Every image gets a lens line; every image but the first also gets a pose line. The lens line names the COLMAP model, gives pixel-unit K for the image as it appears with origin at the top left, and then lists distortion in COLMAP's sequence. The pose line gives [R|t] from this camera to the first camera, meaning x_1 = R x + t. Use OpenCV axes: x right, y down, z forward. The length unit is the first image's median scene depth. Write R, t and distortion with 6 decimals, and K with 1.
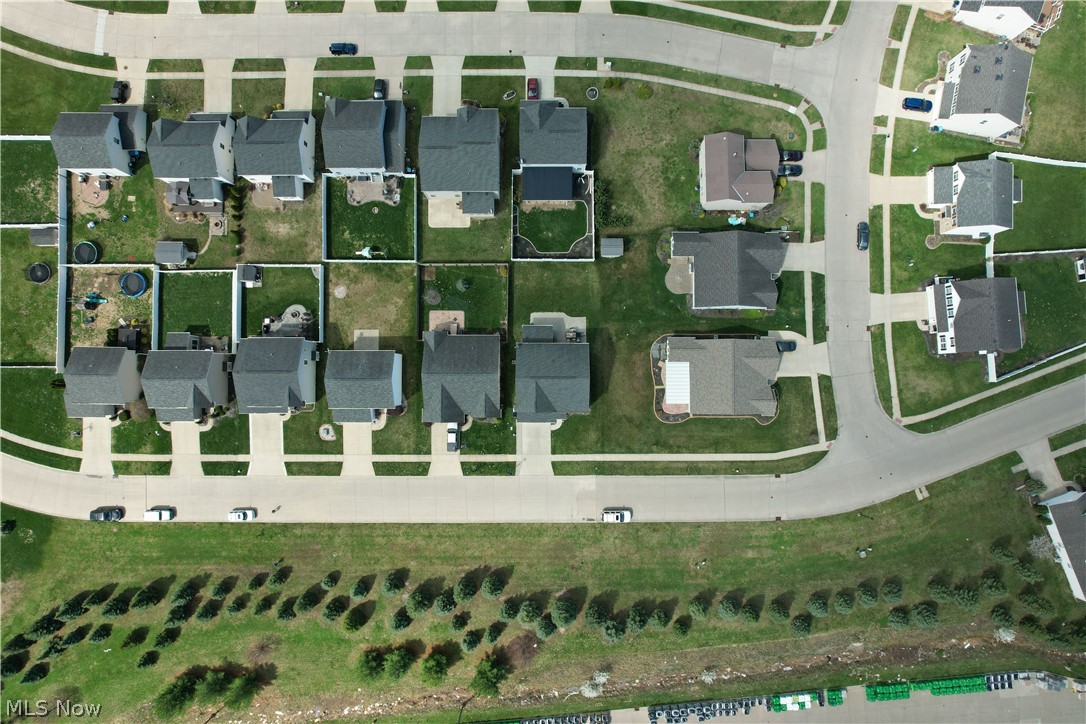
lens RADIAL K [[701.3, 0, 546.2], [0, 701.3, 361.8], [0, 0, 1]] dist [-0.056594, 0.039381]
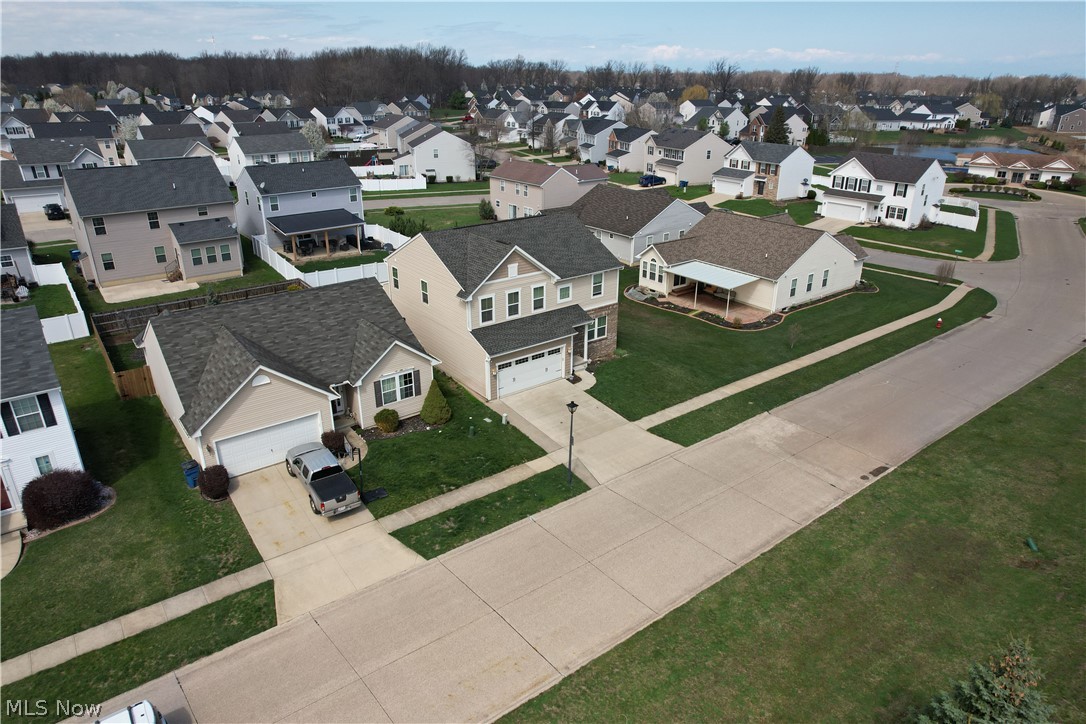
lens RADIAL K [[701.3, 0, 544.9], [0, 701.3, 346.0], [0, 0, 1]] dist [-0.056594, 0.039381]
pose [[0.792050, -0.222847, 0.568327, -0.205353], [0.610073, 0.321931, -0.723997, 0.335484], [-0.021621, 0.920163, 0.390939, 0.837799]]
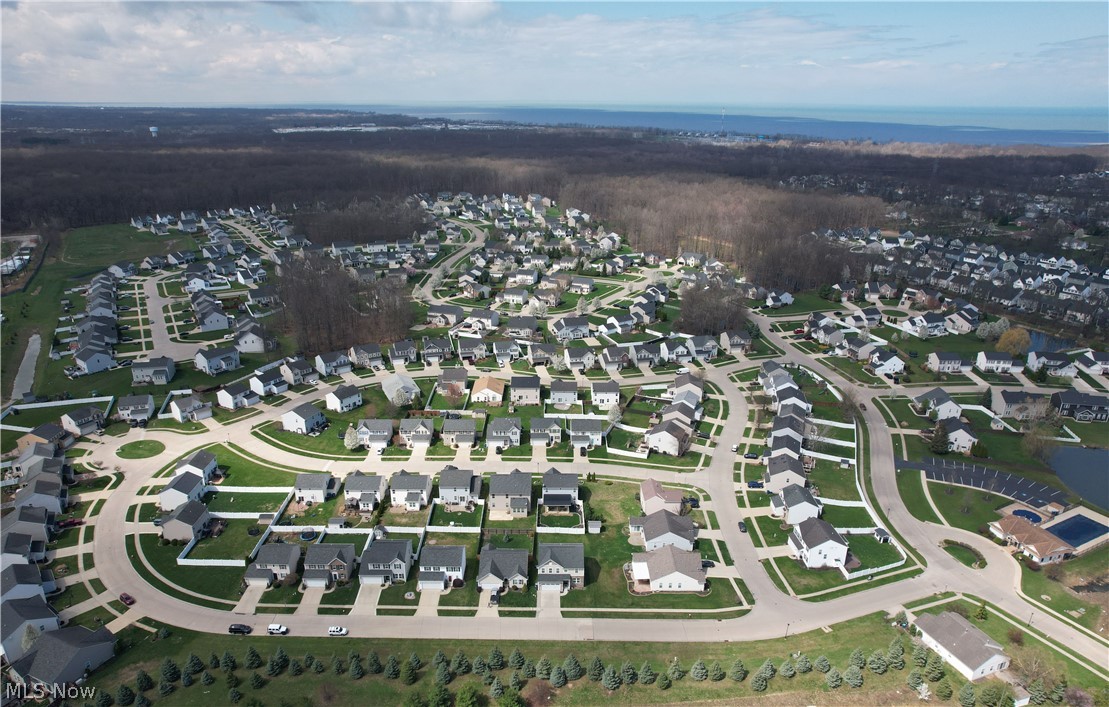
lens RADIAL K [[741.0, 0, 550.0], [0, 741.0, 361.2], [0, 0, 1]] dist [-0.039569, 0.003250]
pose [[0.999989, 0.003279, -0.003394, -0.011153], [-0.004361, 0.367595, -0.929976, 1.374813], [-0.001802, 0.929980, 0.367605, -0.044665]]
